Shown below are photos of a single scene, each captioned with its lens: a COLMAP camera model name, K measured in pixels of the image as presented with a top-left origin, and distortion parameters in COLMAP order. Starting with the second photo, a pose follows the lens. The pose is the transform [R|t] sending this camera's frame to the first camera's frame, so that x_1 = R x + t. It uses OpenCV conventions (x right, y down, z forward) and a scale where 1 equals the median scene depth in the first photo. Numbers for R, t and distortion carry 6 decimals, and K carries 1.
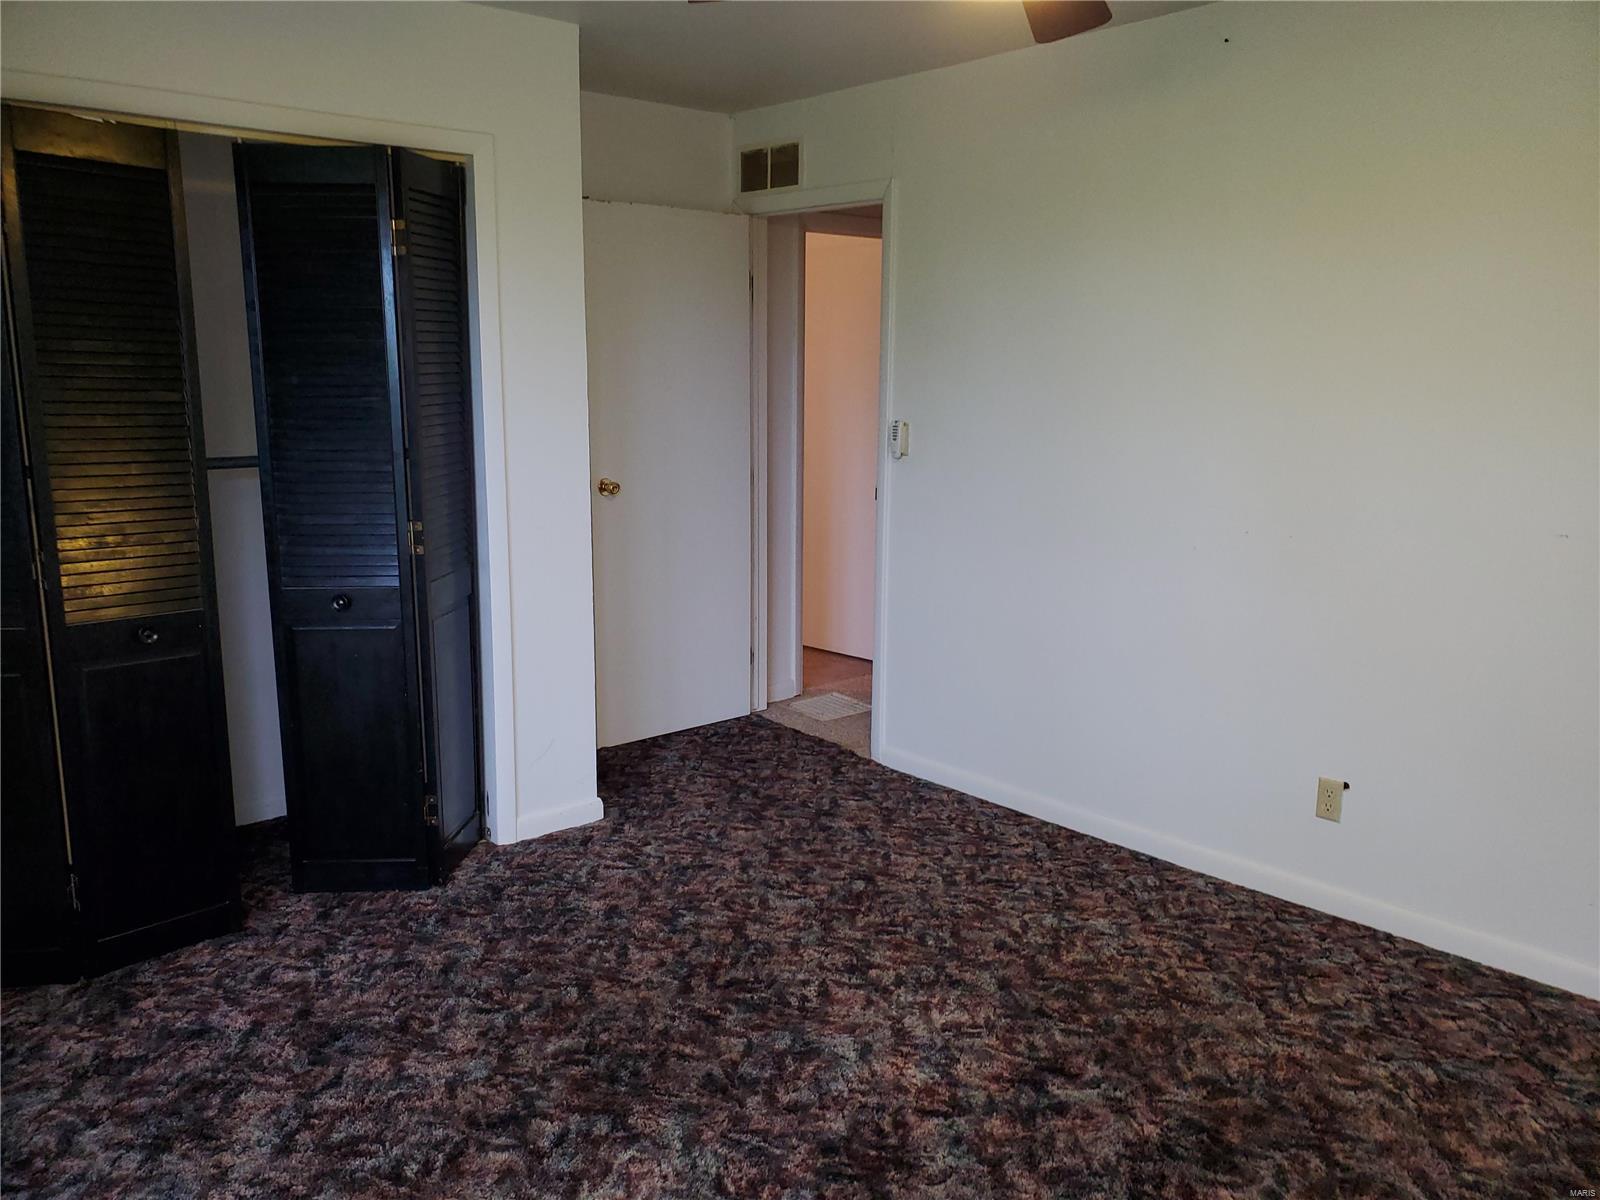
lens RADIAL K [[1222.2, 0, 797.6], [0, 1222.2, 600.5], [0, 0, 1]] dist [0.031404, -0.017192]
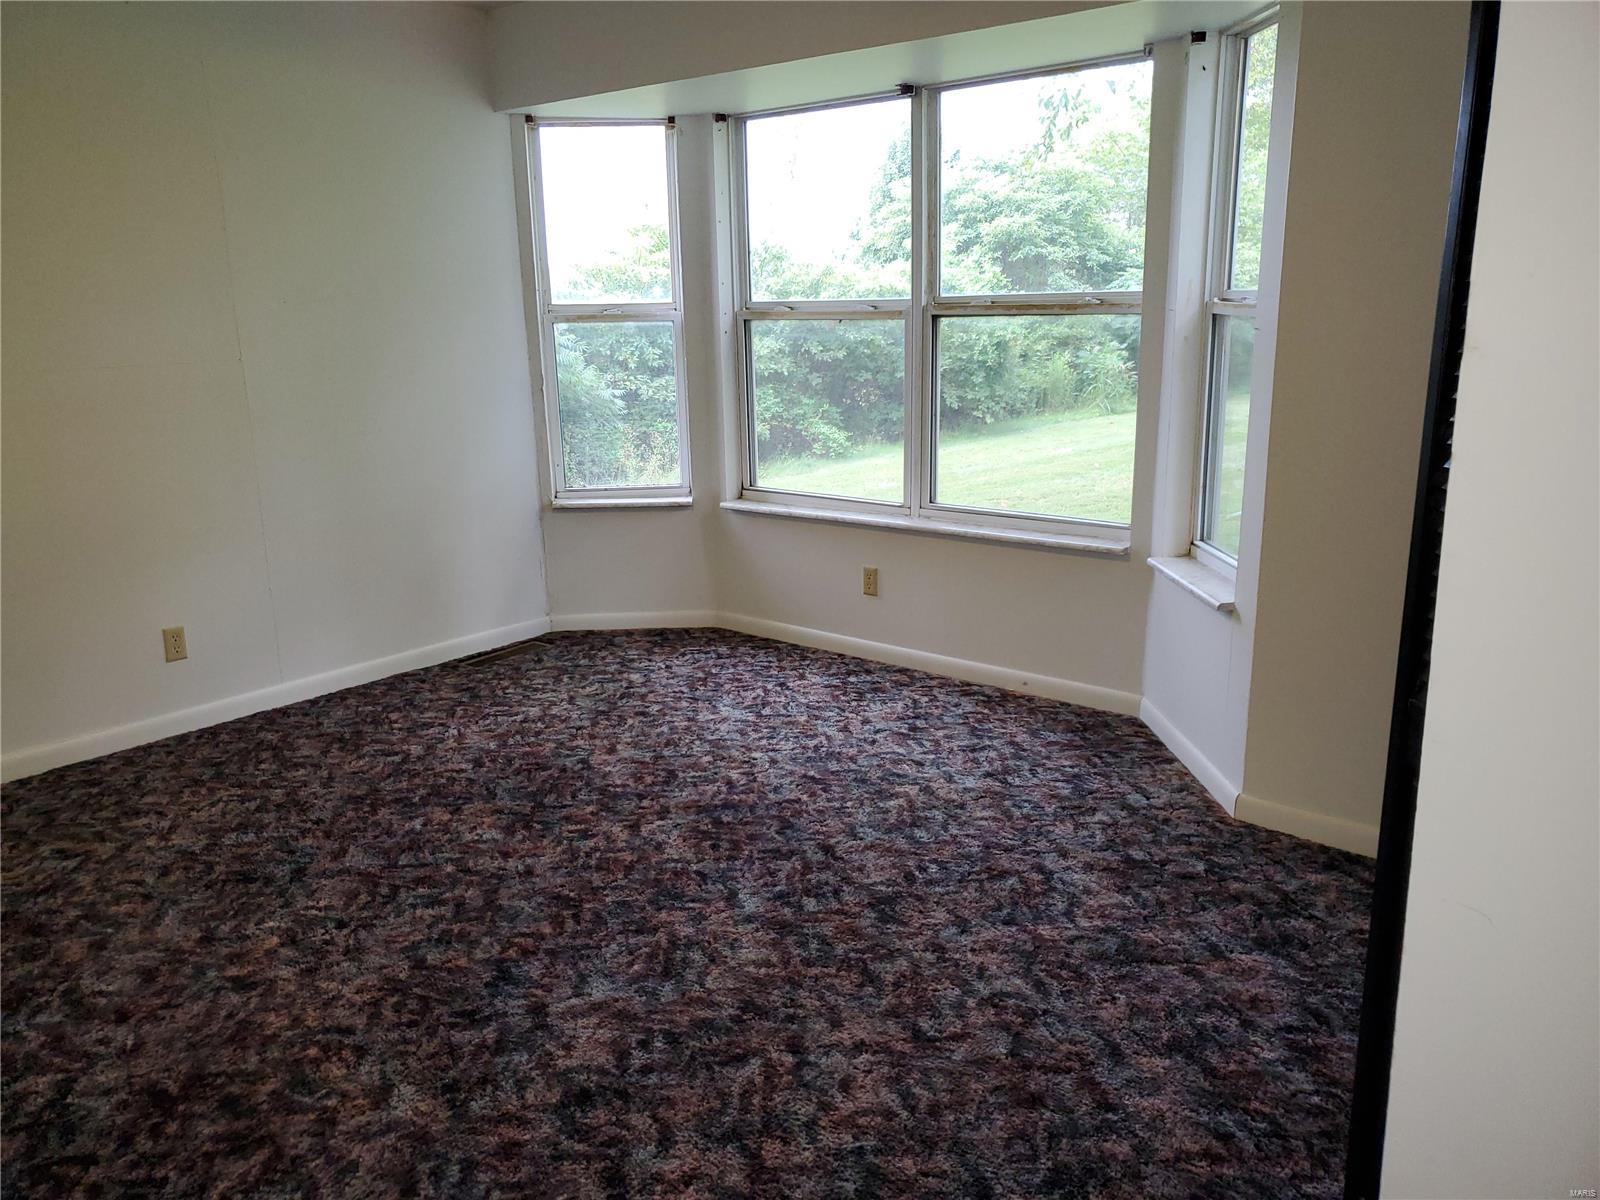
lens RADIAL K [[1222.2, 0, 798.8], [0, 1222.2, 599.4], [0, 0, 1]] dist [0.031404, -0.017192]
pose [[-0.988115, 0.057574, -0.142525, 0.004929], [-0.009489, 0.902591, 0.430395, -0.311463], [0.153421, 0.426633, -0.891317, 1.675250]]
